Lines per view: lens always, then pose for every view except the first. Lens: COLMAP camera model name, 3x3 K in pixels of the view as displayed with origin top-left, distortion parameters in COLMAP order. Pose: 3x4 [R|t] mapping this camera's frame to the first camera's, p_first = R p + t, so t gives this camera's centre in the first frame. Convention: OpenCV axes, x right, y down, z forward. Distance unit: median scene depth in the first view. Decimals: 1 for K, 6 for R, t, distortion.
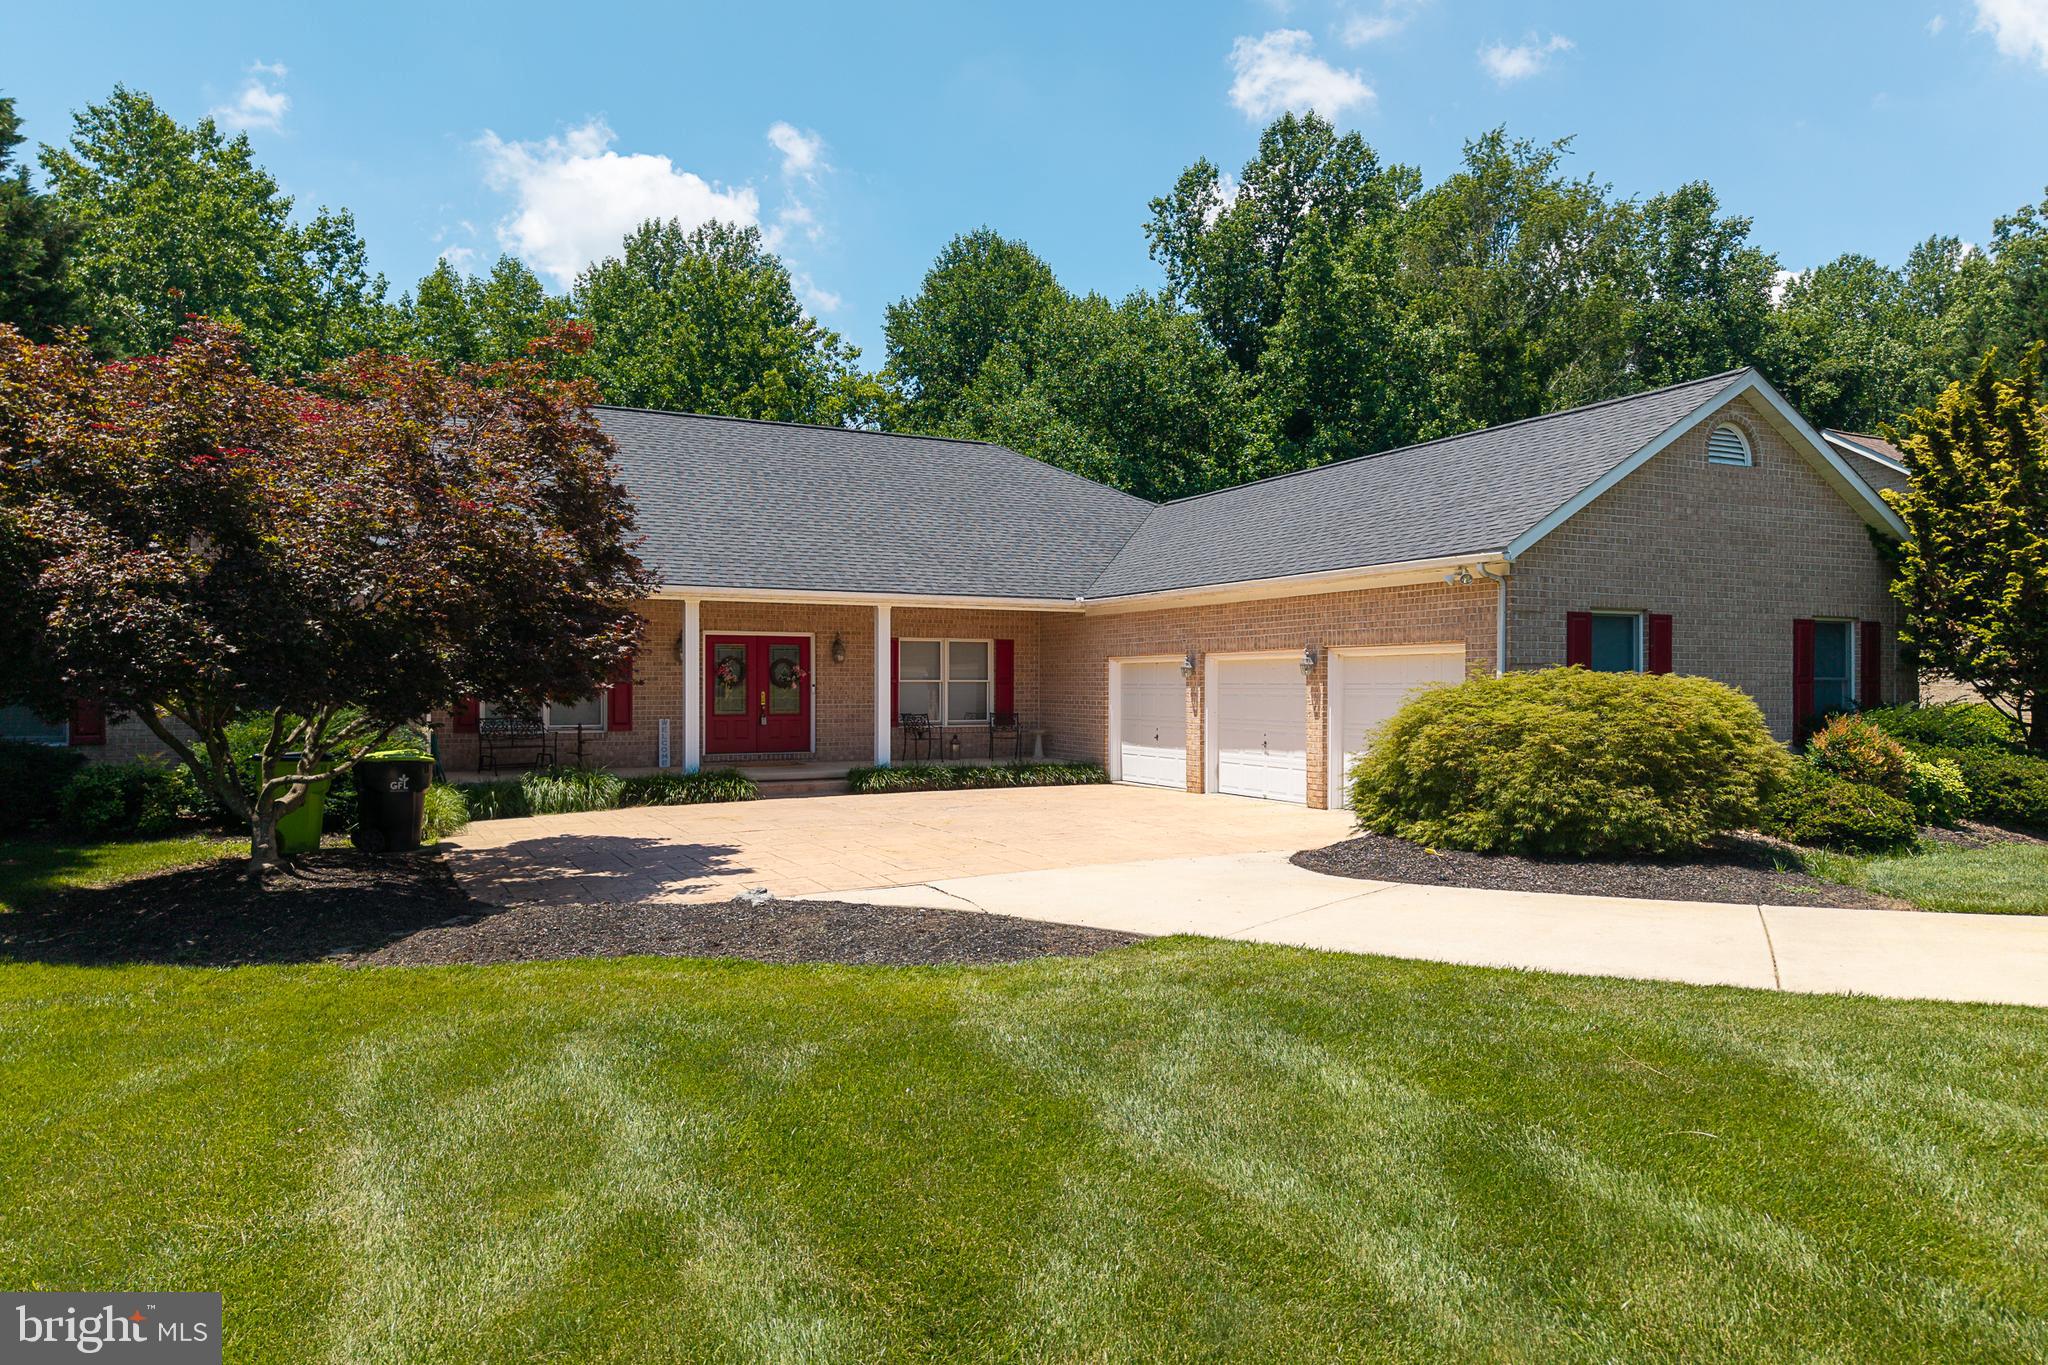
lens RADIAL K [[1354.0, 0, 1037.0], [0, 1354.0, 678.6], [0, 0, 1]] dist [0.030722, -0.040587]
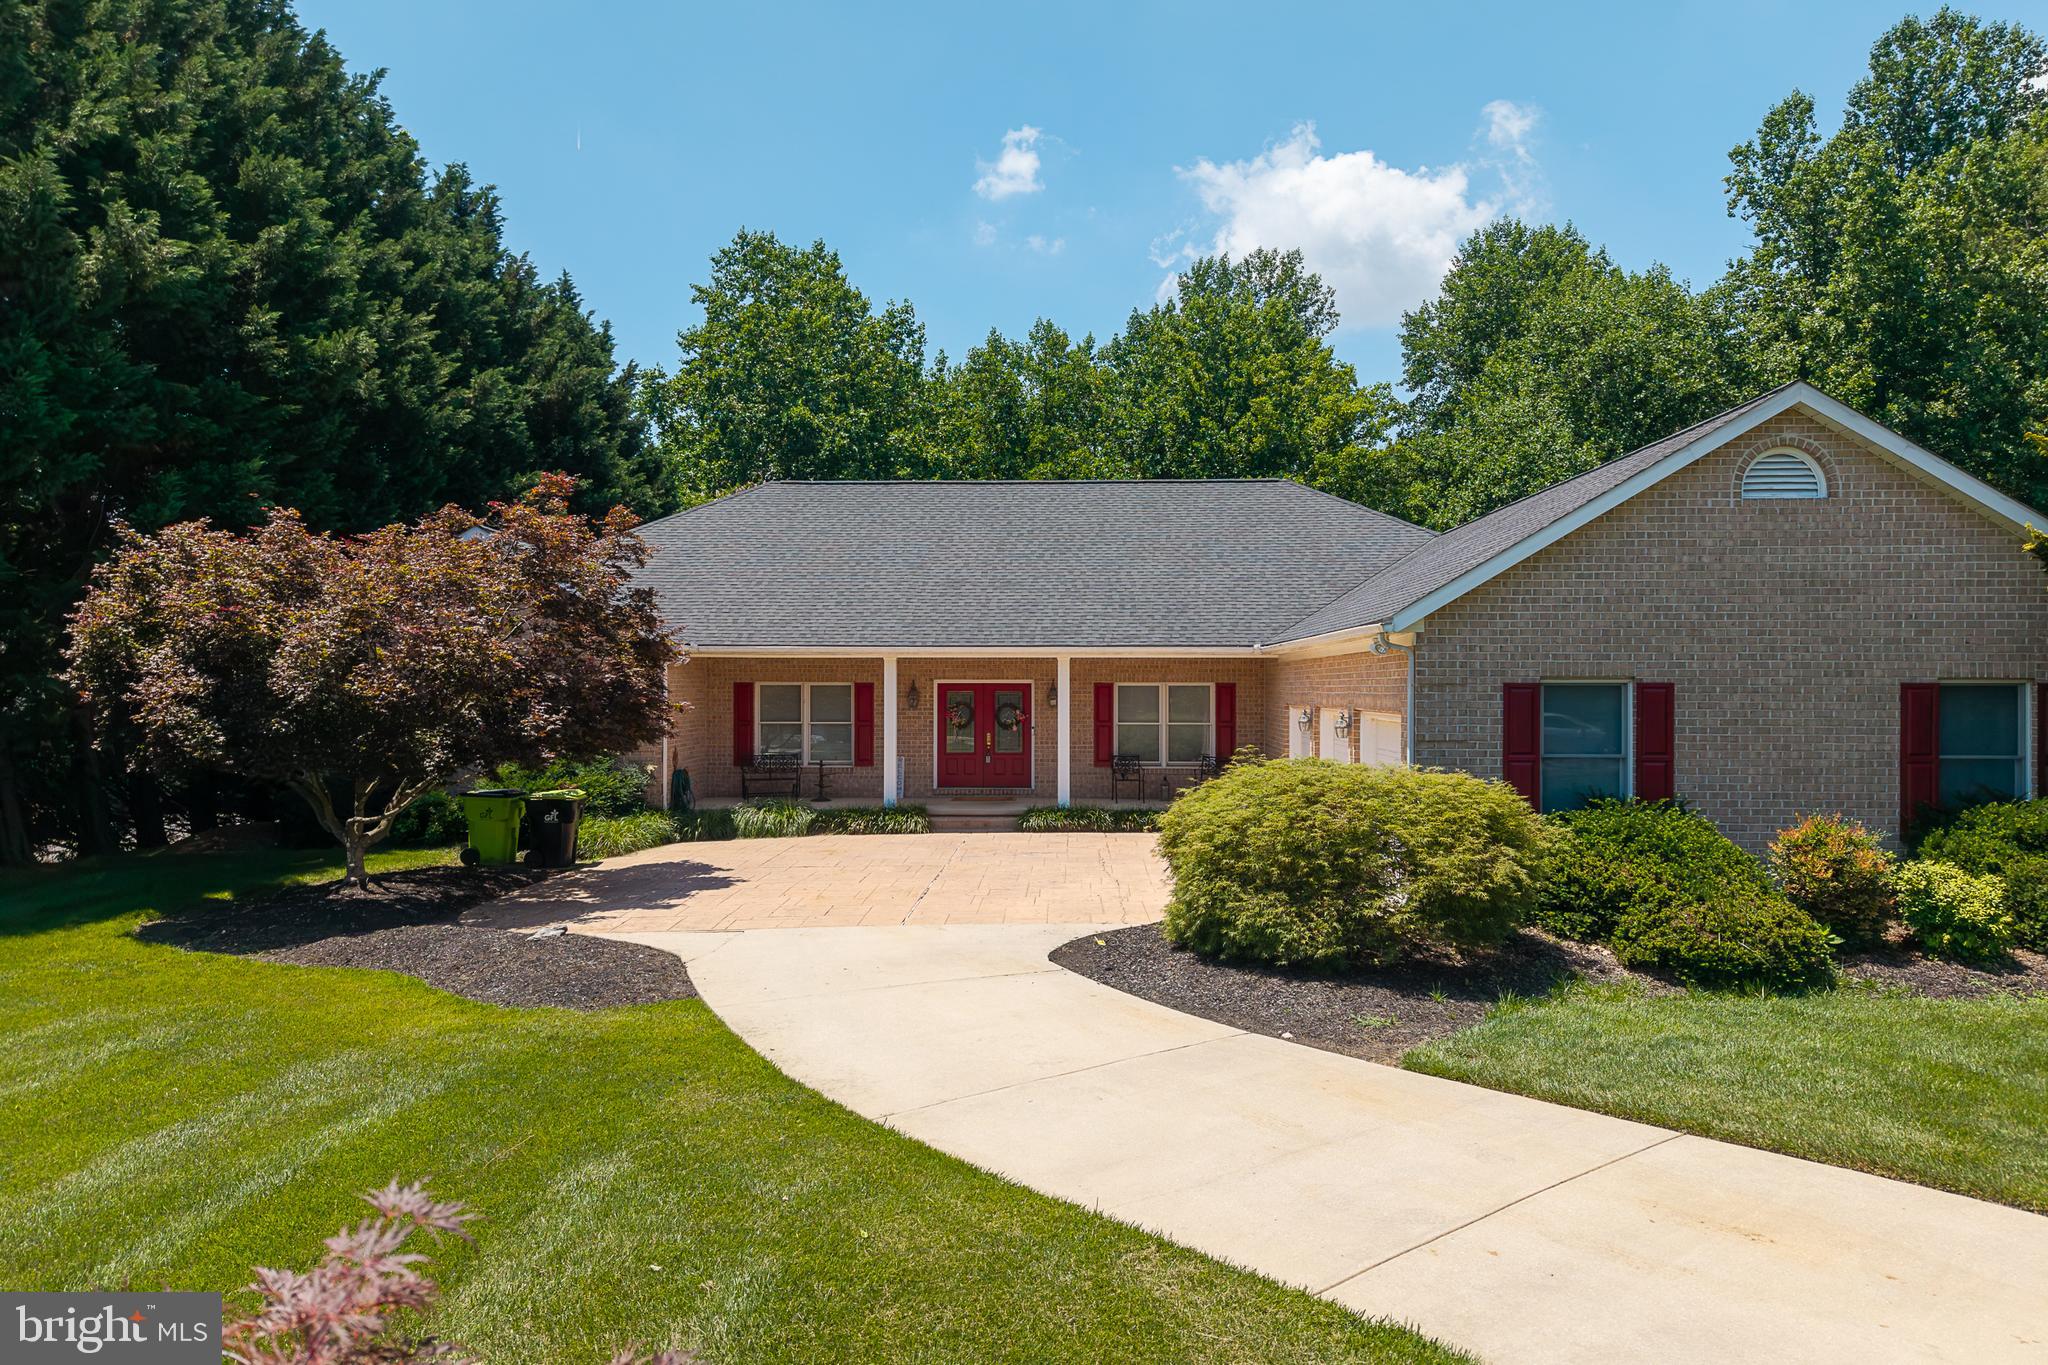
lens RADIAL K [[1354.0, 0, 1037.0], [0, 1354.0, 678.6], [0, 0, 1]] dist [0.030722, -0.040587]
pose [[0.878327, -0.002175, -0.478056, 0.363736], [0.002239, 0.999997, -0.000436, -0.034671], [0.478055, -0.000688, 0.878329, 0.038708]]
